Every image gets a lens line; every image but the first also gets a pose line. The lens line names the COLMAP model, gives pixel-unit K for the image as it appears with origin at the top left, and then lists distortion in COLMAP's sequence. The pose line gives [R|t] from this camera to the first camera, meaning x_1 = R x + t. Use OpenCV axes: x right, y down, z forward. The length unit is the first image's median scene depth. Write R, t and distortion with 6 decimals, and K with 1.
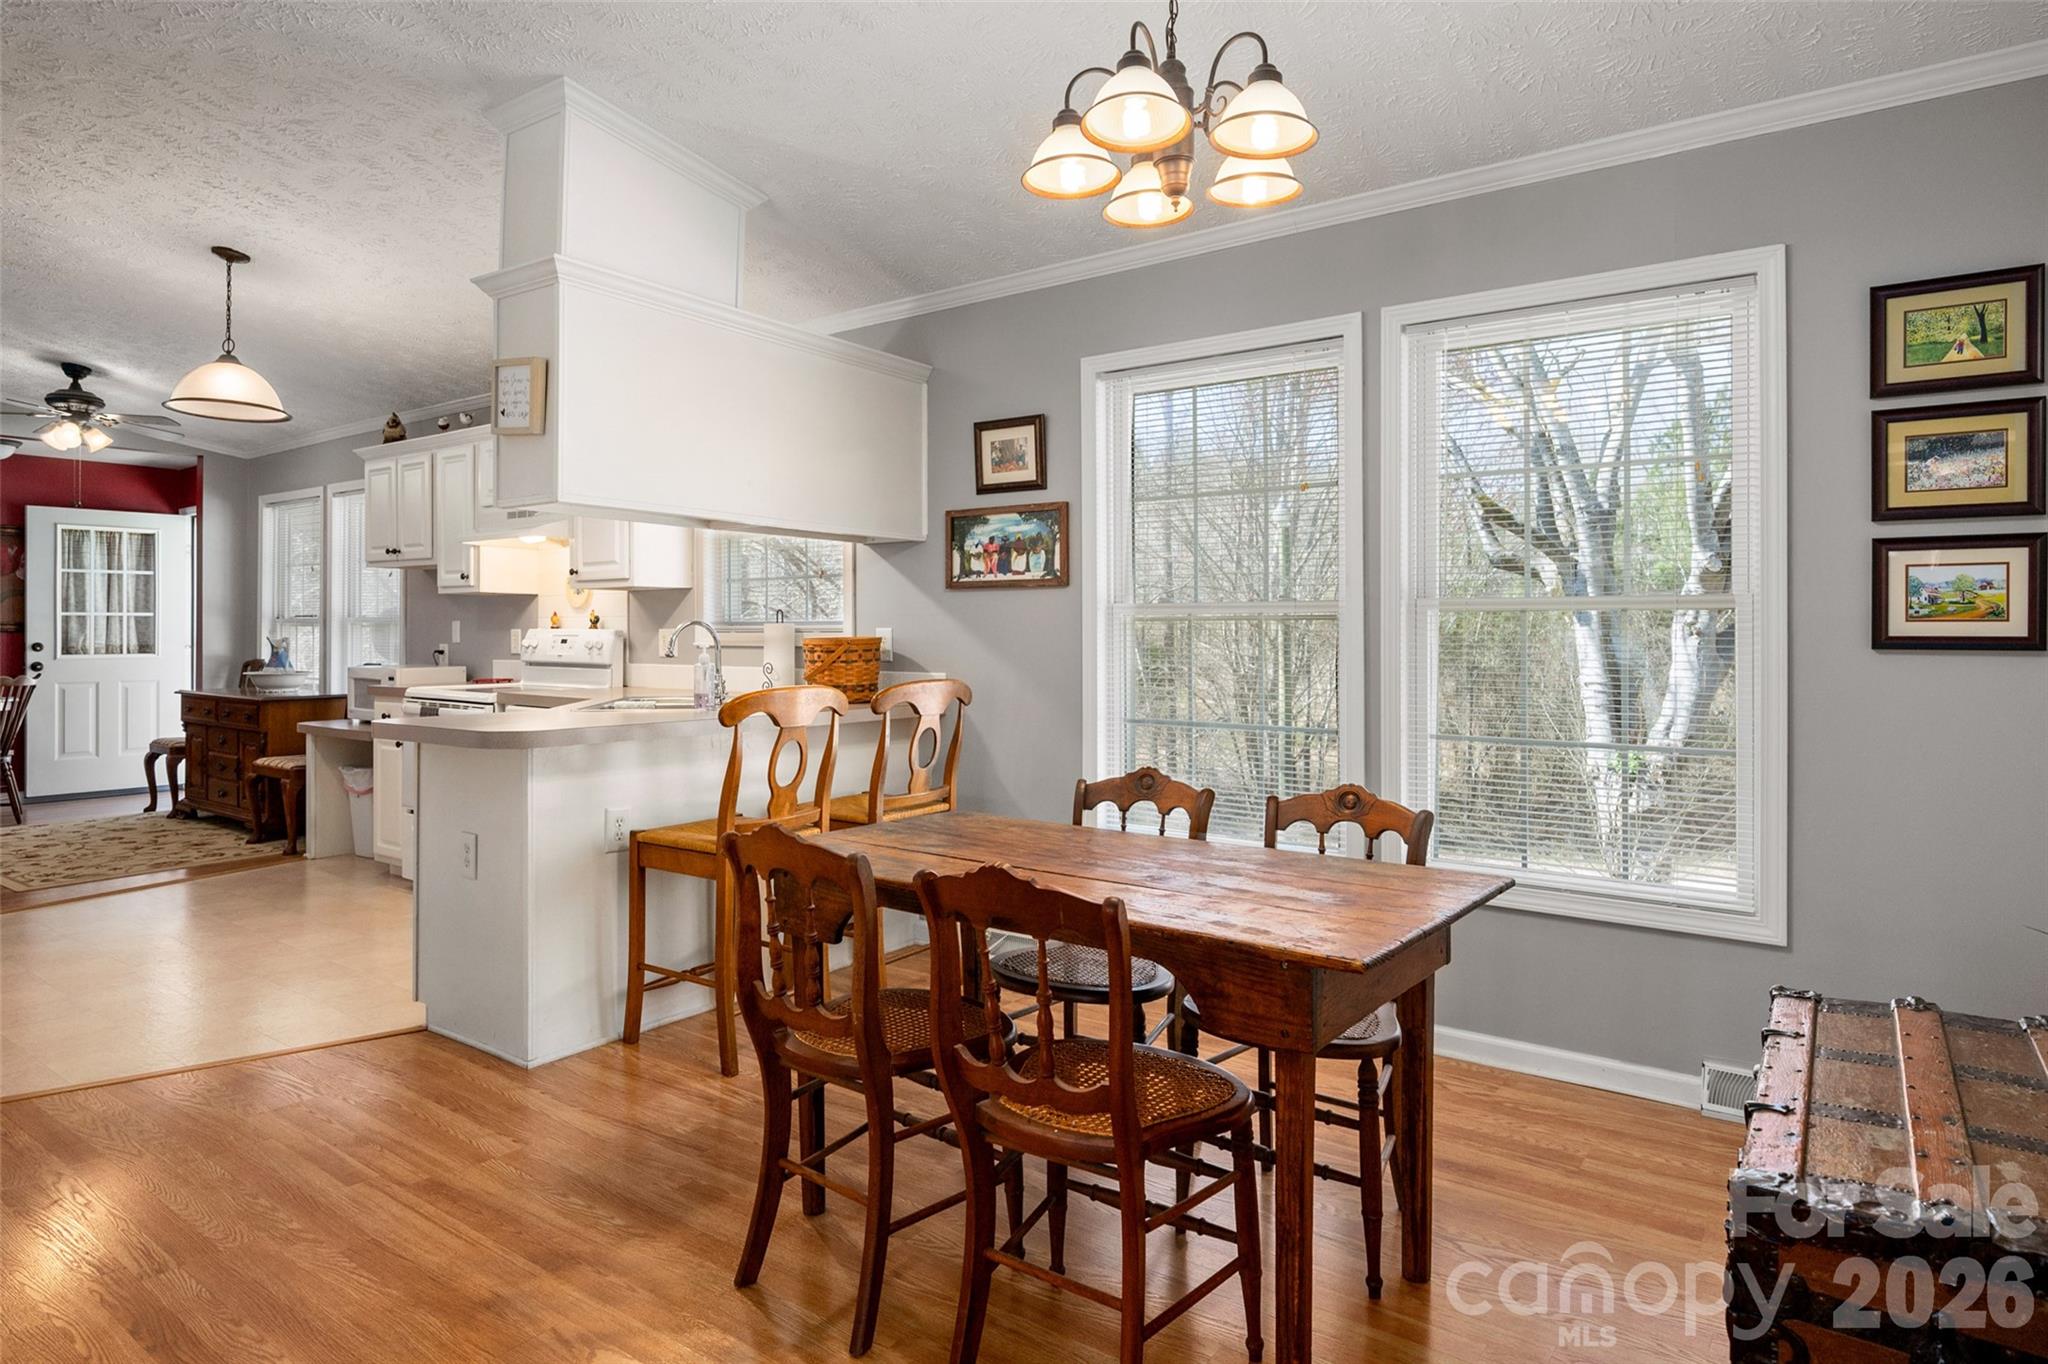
lens RADIAL K [[1134.8, 0, 1031.6], [0, 1134.8, 627.0], [0, 0, 1]] dist [0.003155, -0.003748]
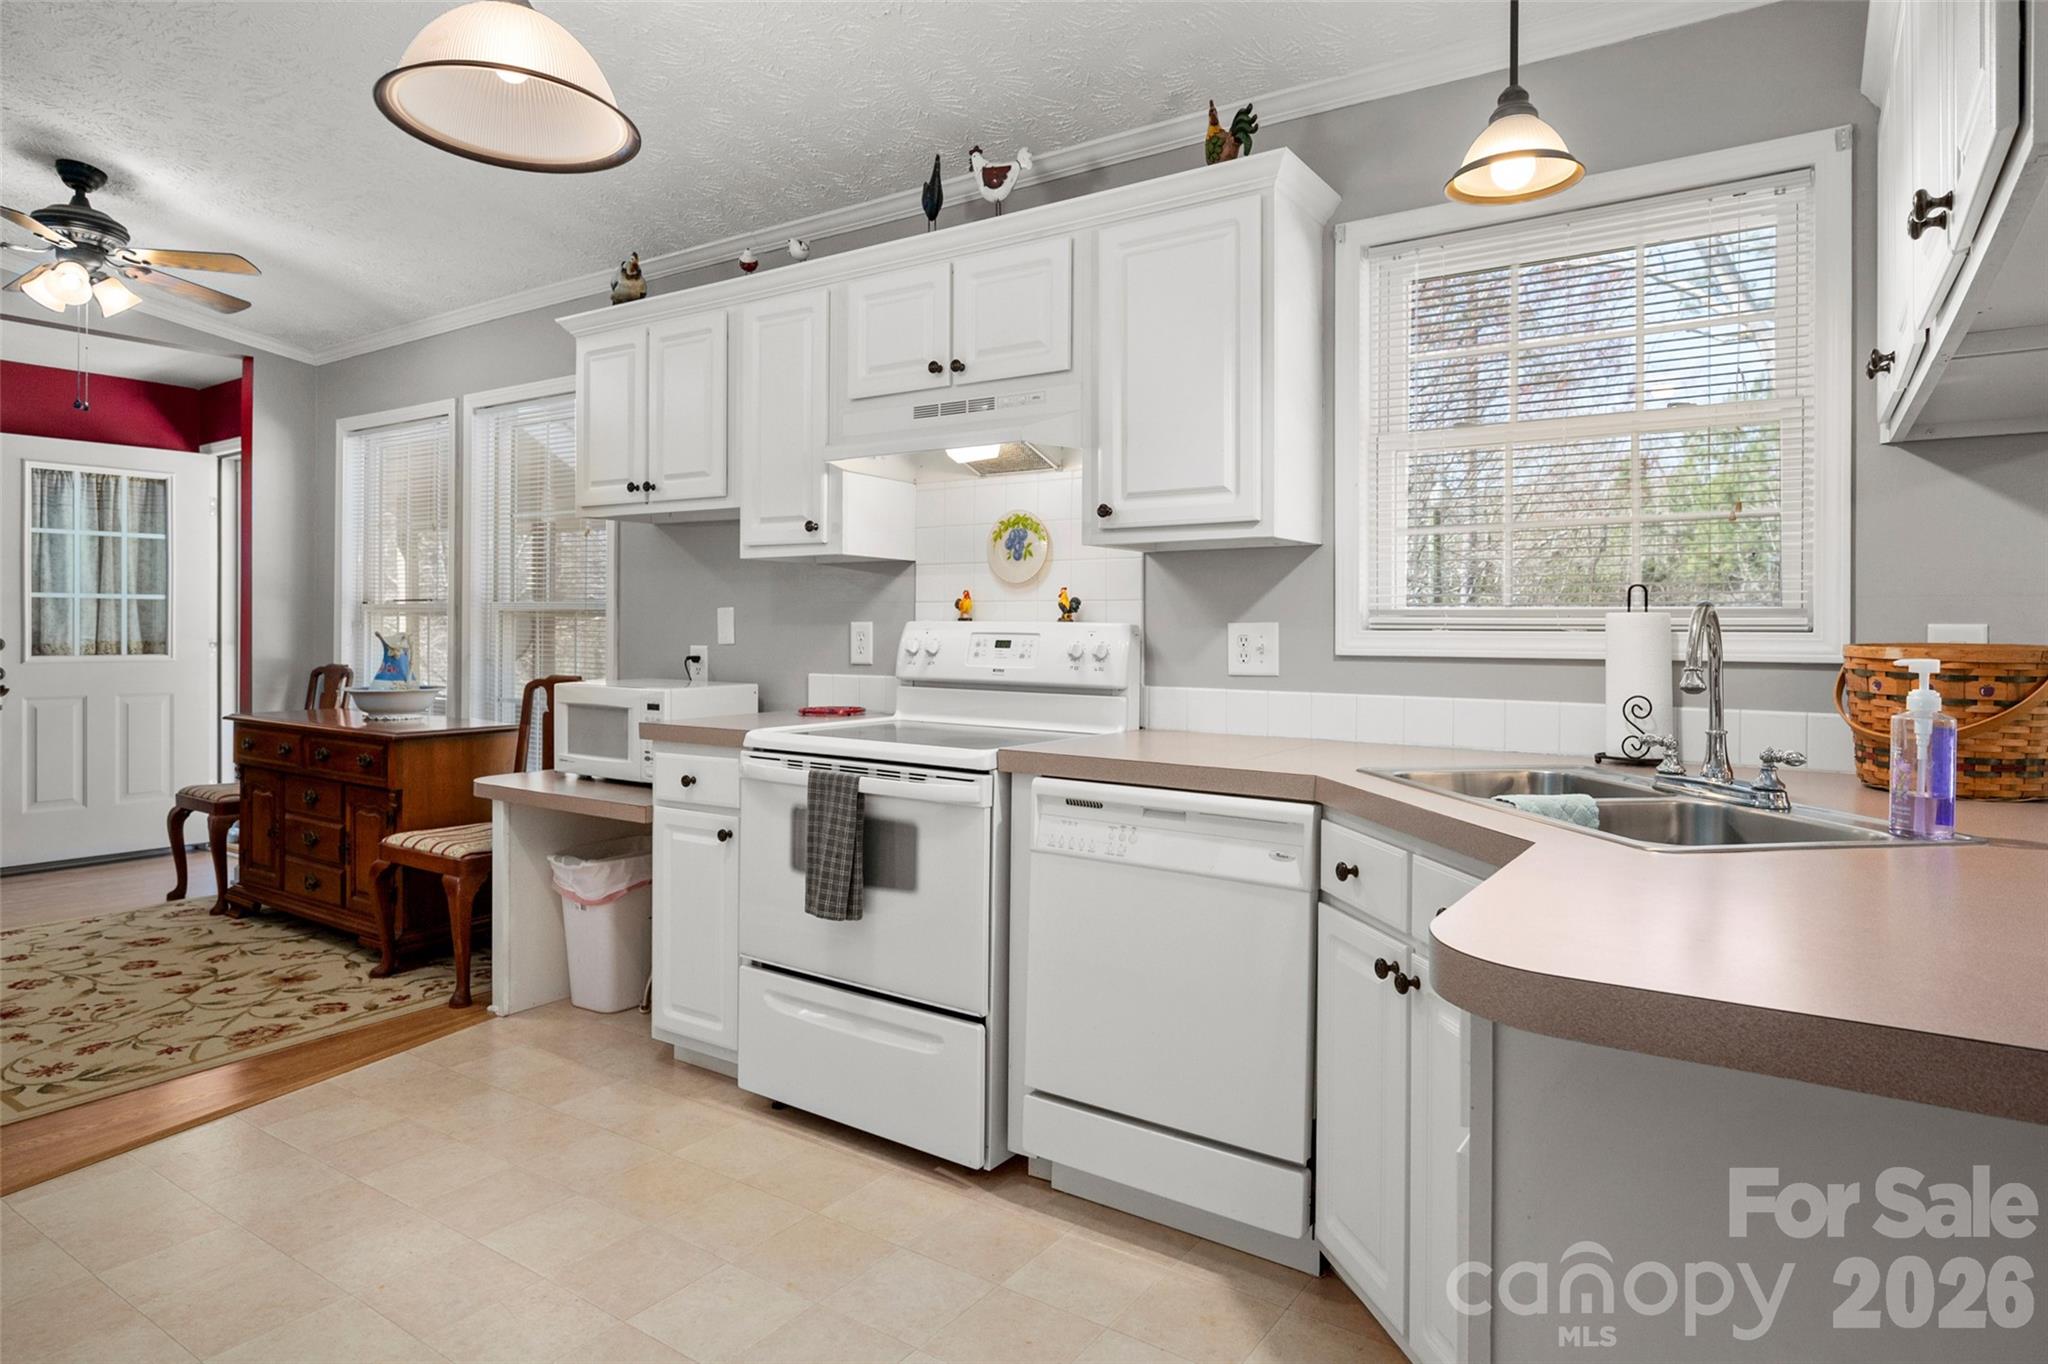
lens RADIAL K [[1168.4, 0, 1013.8], [0, 1168.4, 633.2], [0, 0, 1]] dist [0.003667, 0.003398]
pose [[0.999828, 0.005352, 0.017758, -0.537513], [-0.005513, 0.999944, 0.009051, 0.002660], [-0.017709, -0.009147, 0.999801, 0.557607]]
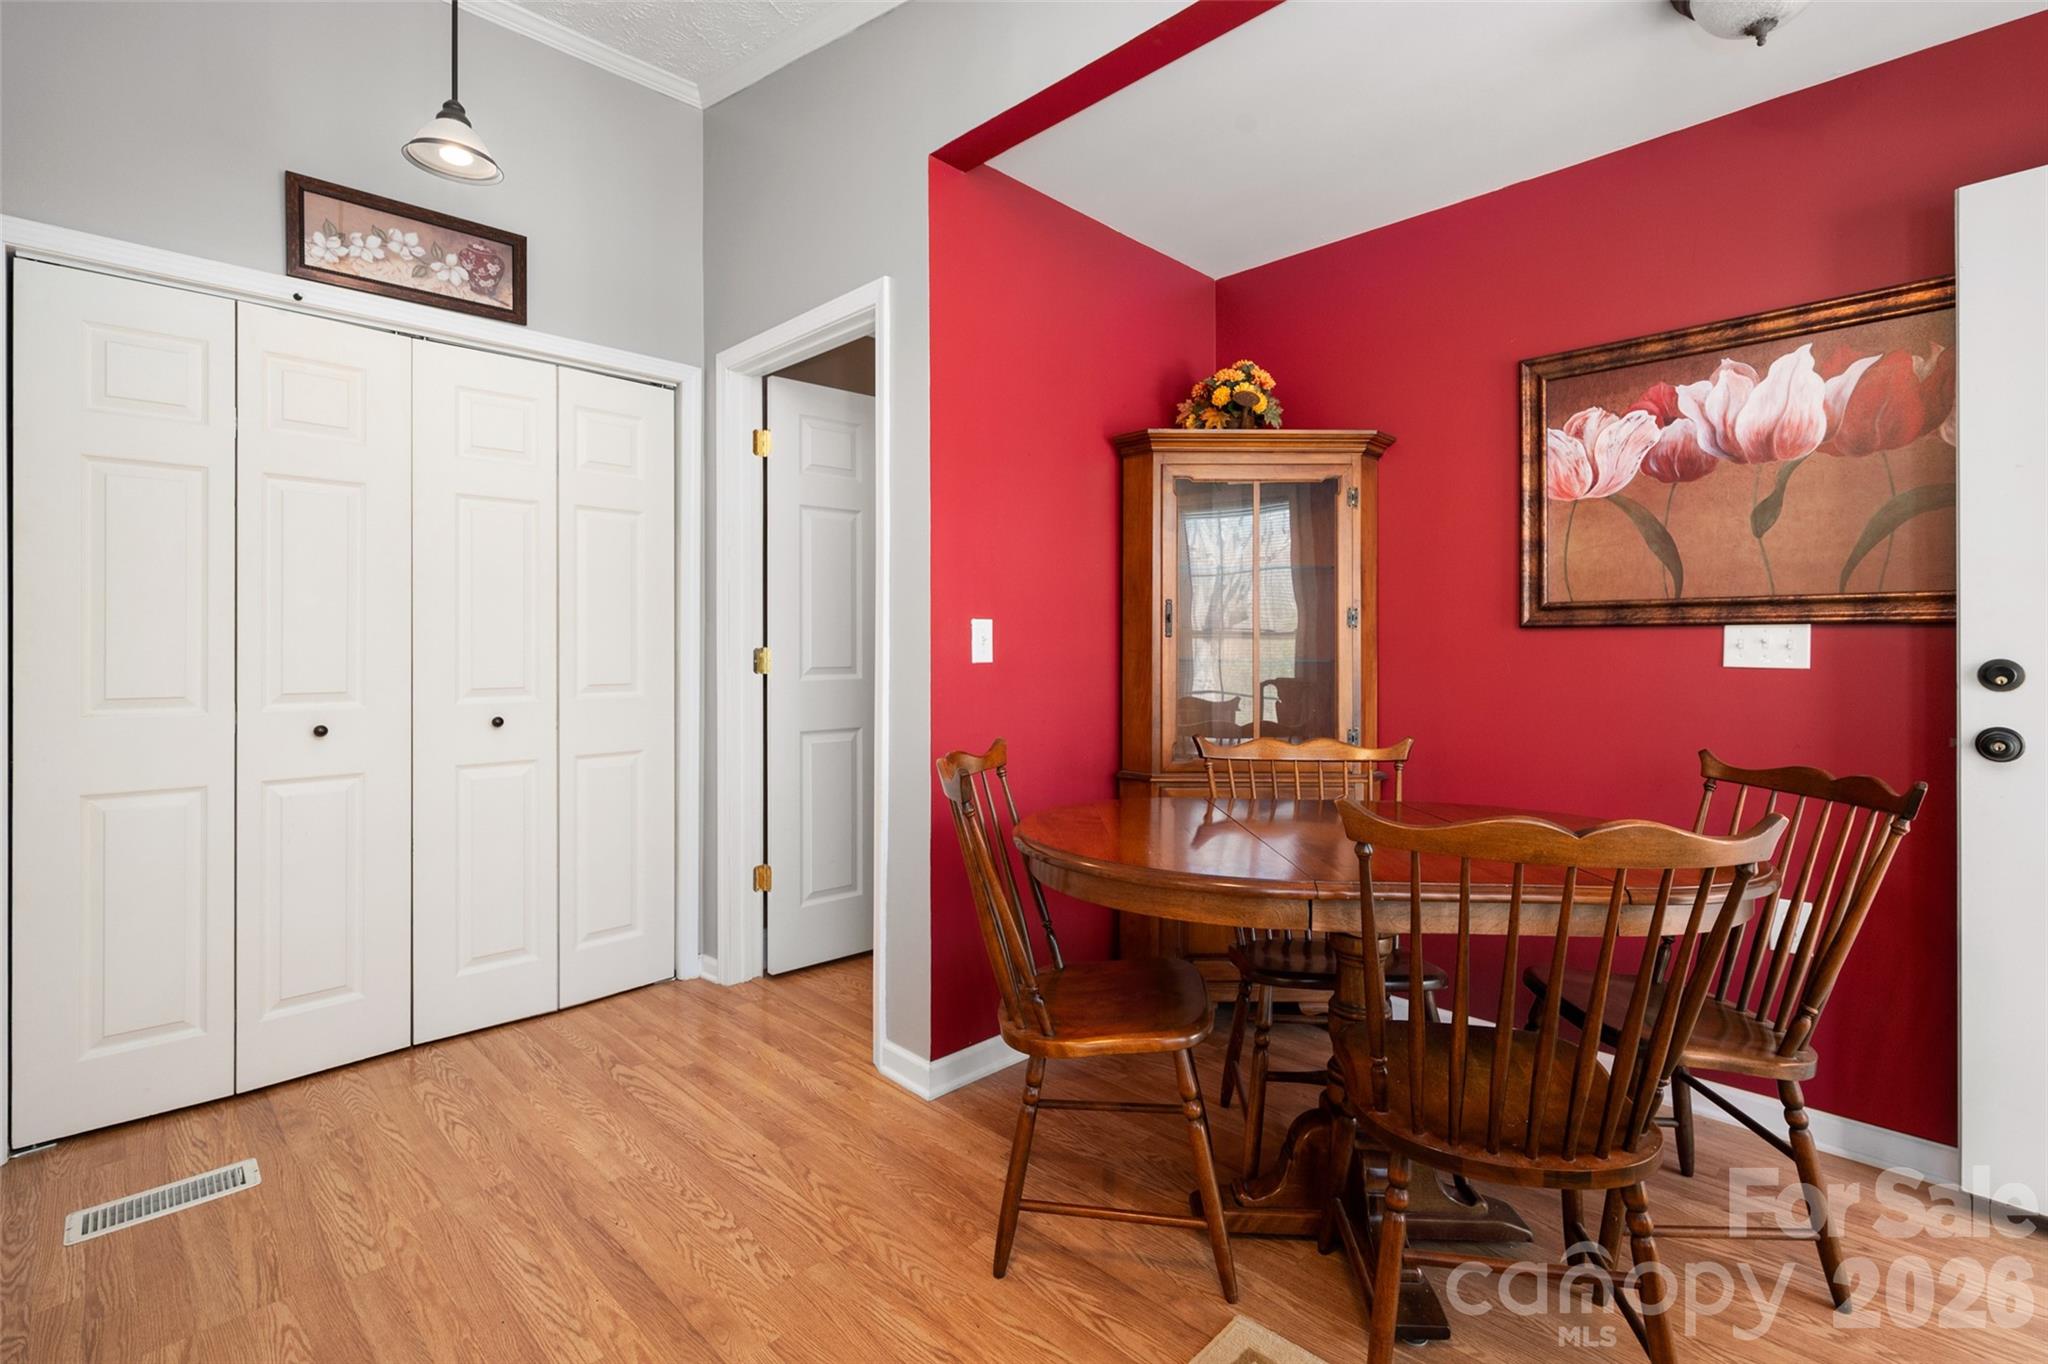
lens RADIAL K [[928.5, 0, 1027.1], [0, 928.5, 651.7], [0, 0, 1]] dist [0.001639, 0.000151]
pose [[-0.157449, 0.006154, -0.987508, -1.122414], [0.008117, 0.999955, 0.004937, 0.015622], [0.987494, -0.007239, -0.157492, 1.469320]]
